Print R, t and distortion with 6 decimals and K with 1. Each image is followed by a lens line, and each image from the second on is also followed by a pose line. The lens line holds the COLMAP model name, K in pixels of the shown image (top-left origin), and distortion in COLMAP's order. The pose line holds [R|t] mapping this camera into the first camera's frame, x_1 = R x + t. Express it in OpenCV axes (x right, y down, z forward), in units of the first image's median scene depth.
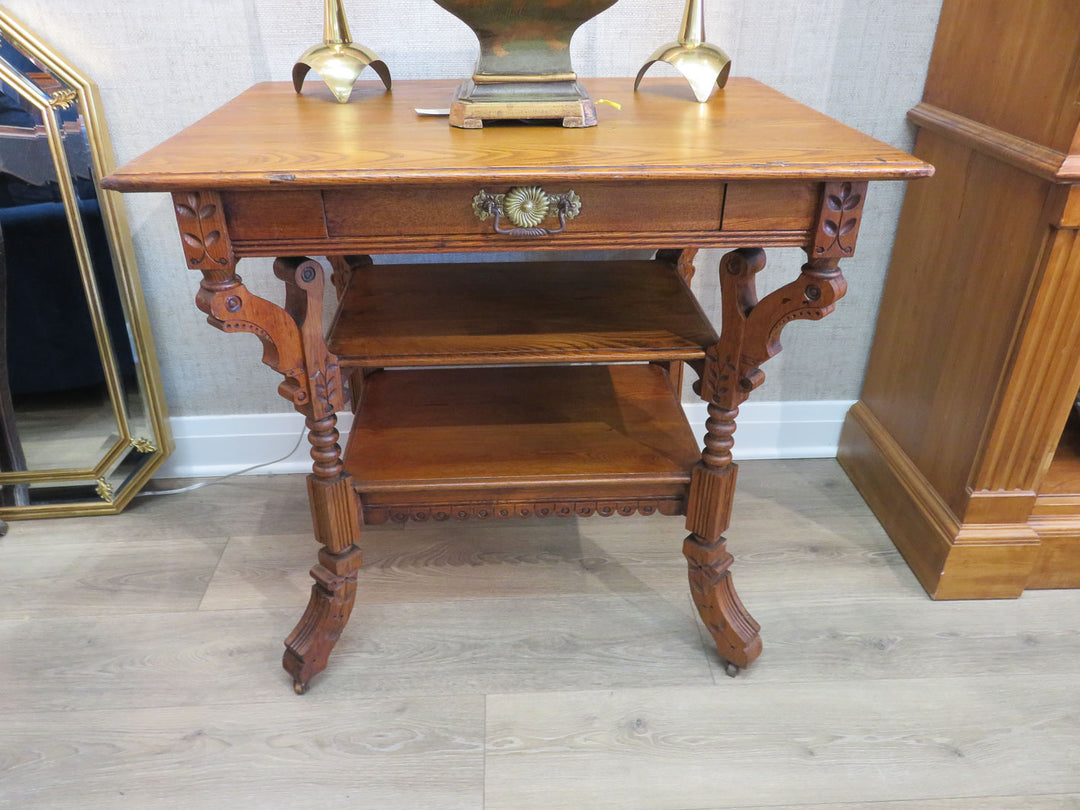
lens RADIAL K [[818.9, 0, 534.1], [0, 818.9, 400.9], [0, 0, 1]] dist [0.017767, -0.001560]
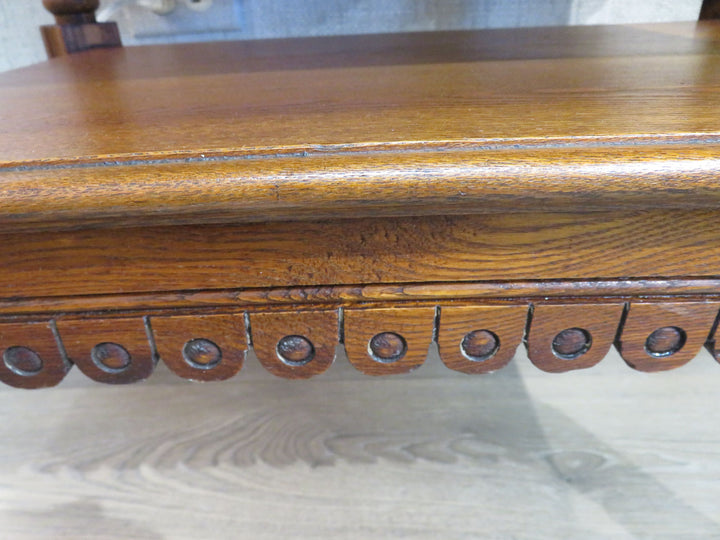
lens RADIAL K [[545.9, 0, 349.6], [0, 545.9, 265.9], [0, 0, 1]] dist [0.017767, -0.001560]
pose [[0.996780, -0.007958, -0.079793, -0.032406], [0.005887, 0.999641, -0.026150, 0.108886], [0.079972, 0.025596, 0.996468, 0.784207]]
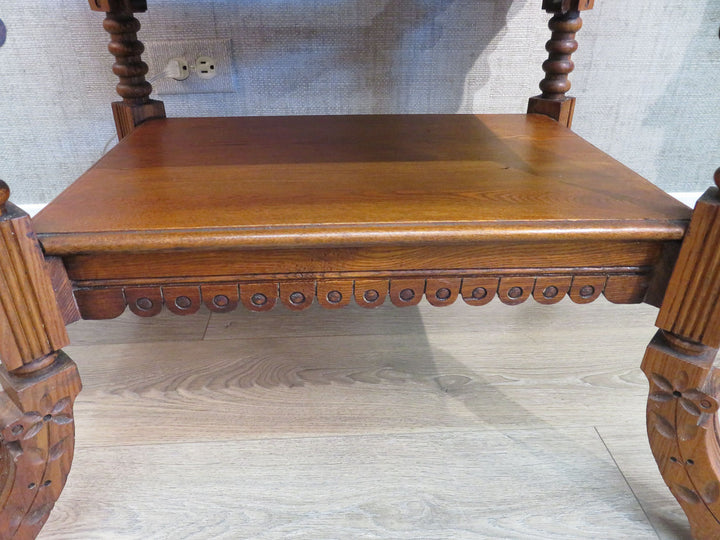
lens RADIAL K [[545.9, 0, 348.4], [0, 545.9, 267.5], [0, 0, 1]] dist [0.017767, -0.001560]
pose [[0.999995, -0.003048, -0.000441, -0.025014], [0.003047, 0.999994, -0.001314, 0.107860], [0.000445, 0.001313, 0.999999, 0.580008]]
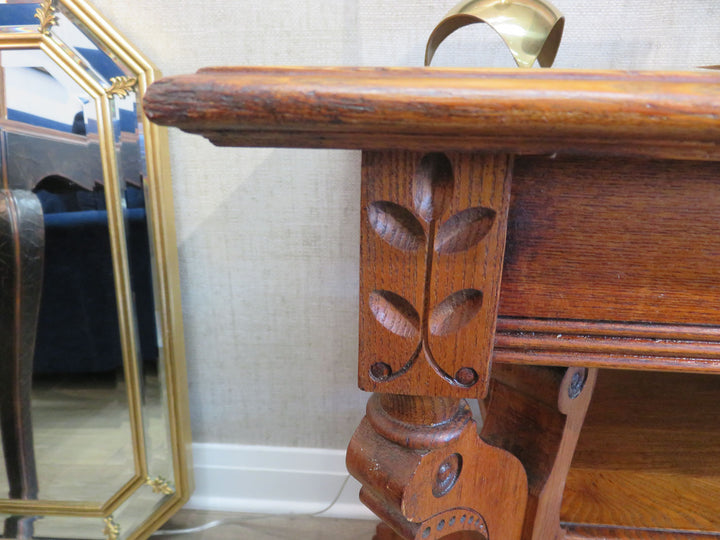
lens RADIAL K [[545.9, 0, 363.0], [0, 545.9, 282.7], [0, 0, 1]] dist [0.017767, -0.001560]
pose [[0.993181, 0.061234, -0.099202, -0.270132], [-0.073749, 0.989048, -0.127847, -0.118764], [0.090287, 0.134291, 0.986820, 0.520705]]
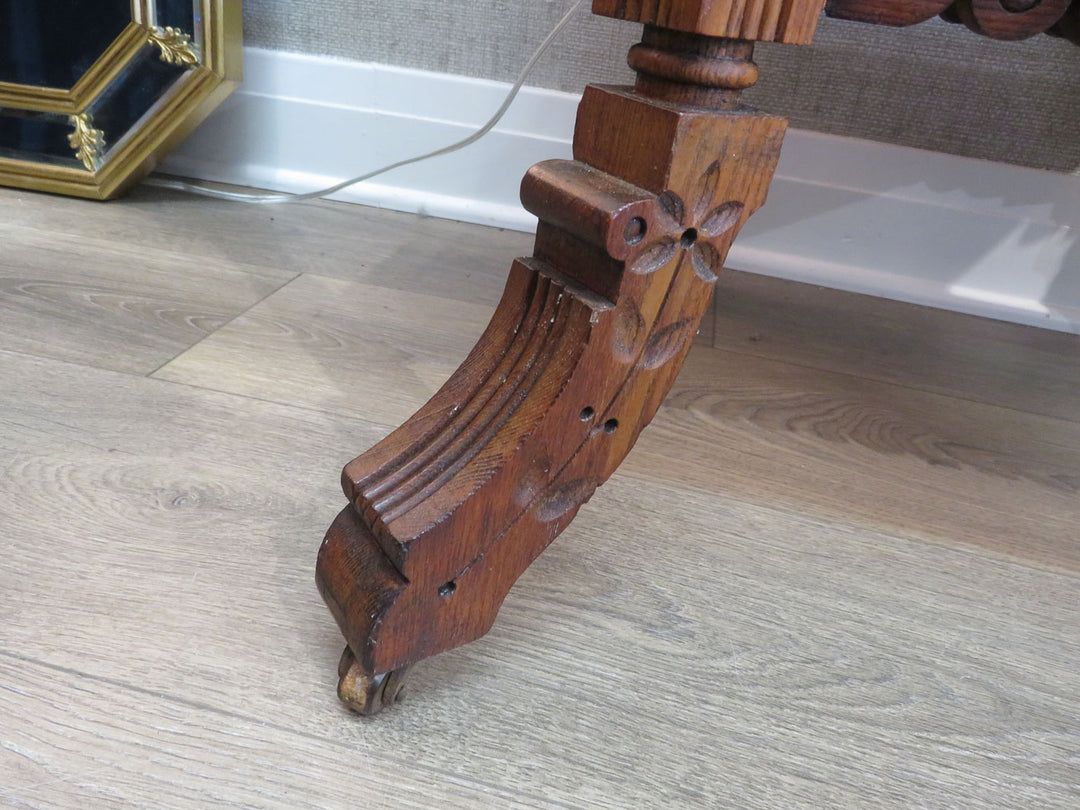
lens RADIAL K [[818.9, 0, 536.3], [0, 818.9, 402.9], [0, 0, 1]] dist [0.017767, -0.001560]
pose [[0.959877, 0.224087, -0.168585, -0.203321], [-0.227644, 0.973743, -0.001824, 0.244172], [0.163750, 0.040128, 0.985685, 0.728493]]
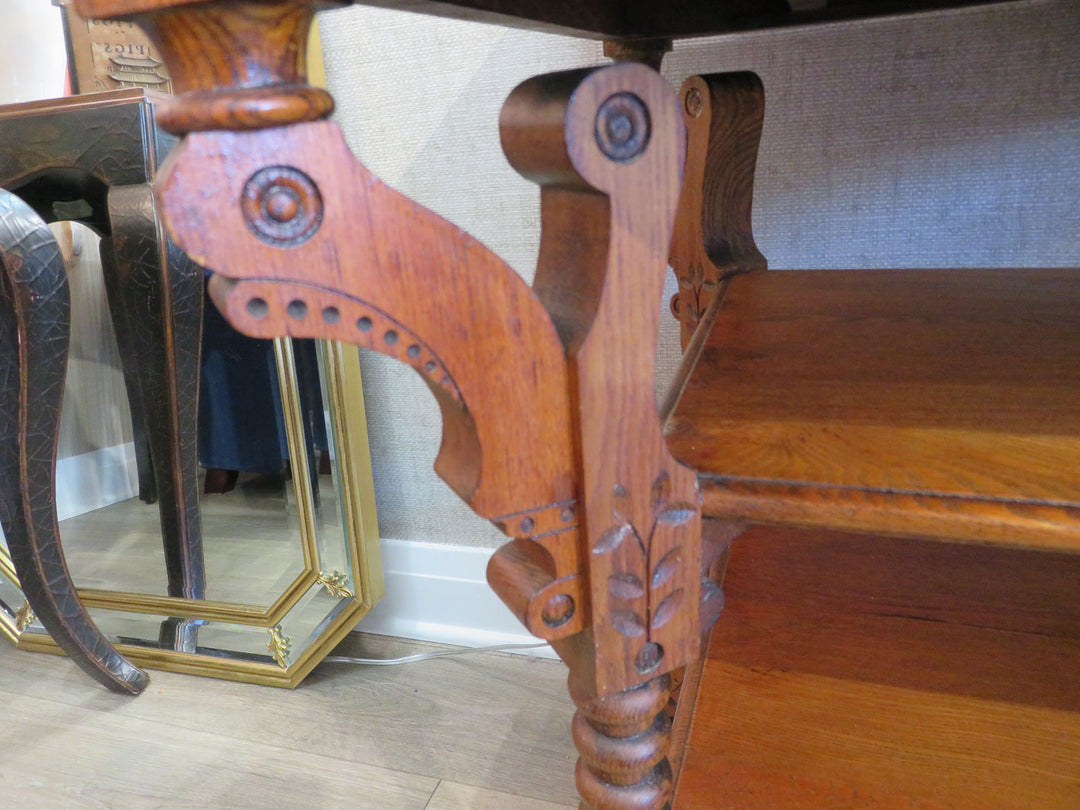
lens RADIAL K [[818.9, 0, 535.3], [0, 818.9, 407.6], [0, 0, 1]] dist [0.017767, -0.001560]
pose [[0.928146, 0.062962, -0.366852, -0.153775], [-0.108250, 0.988648, -0.104196, -0.034074], [0.356127, 0.136421, 0.924426, 0.581612]]
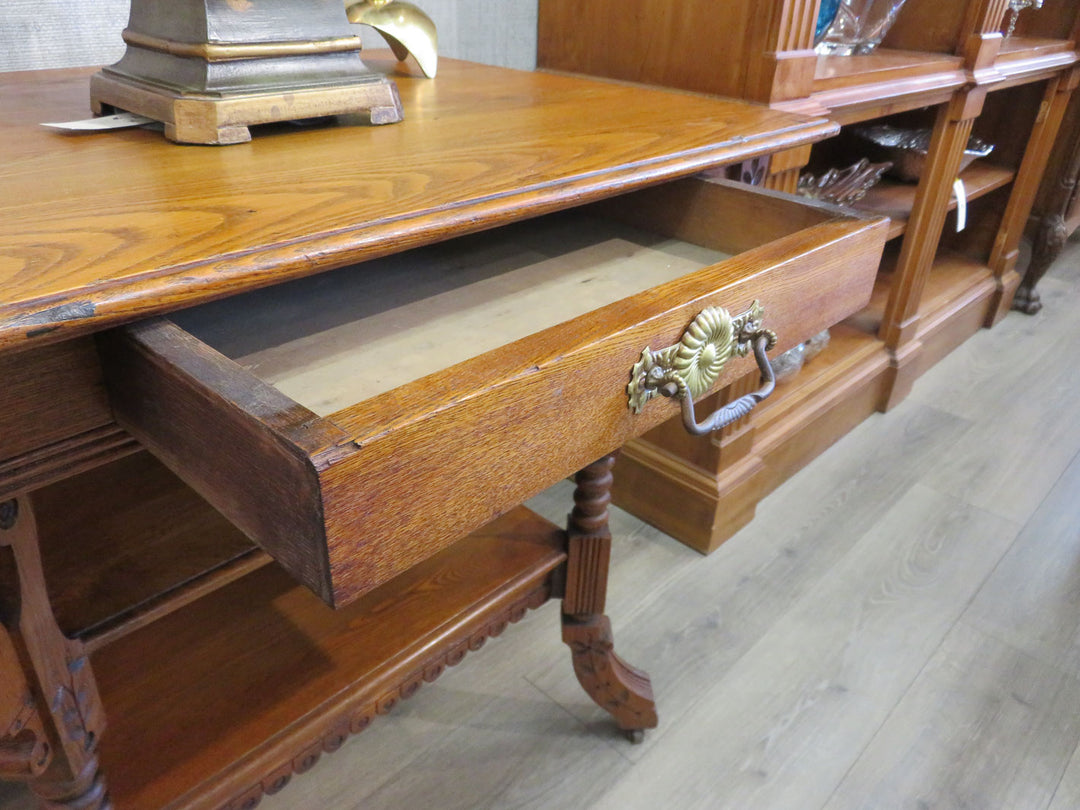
lens RADIAL K [[818.9, 0, 541.1], [0, 818.9, 400.0], [0, 0, 1]] dist [0.017767, -0.001560]
pose [[0.725910, -0.312774, 0.612557, -0.237555], [0.308454, 0.944076, 0.116516, -0.128174], [-0.614744, 0.104366, 0.781791, 0.345800]]
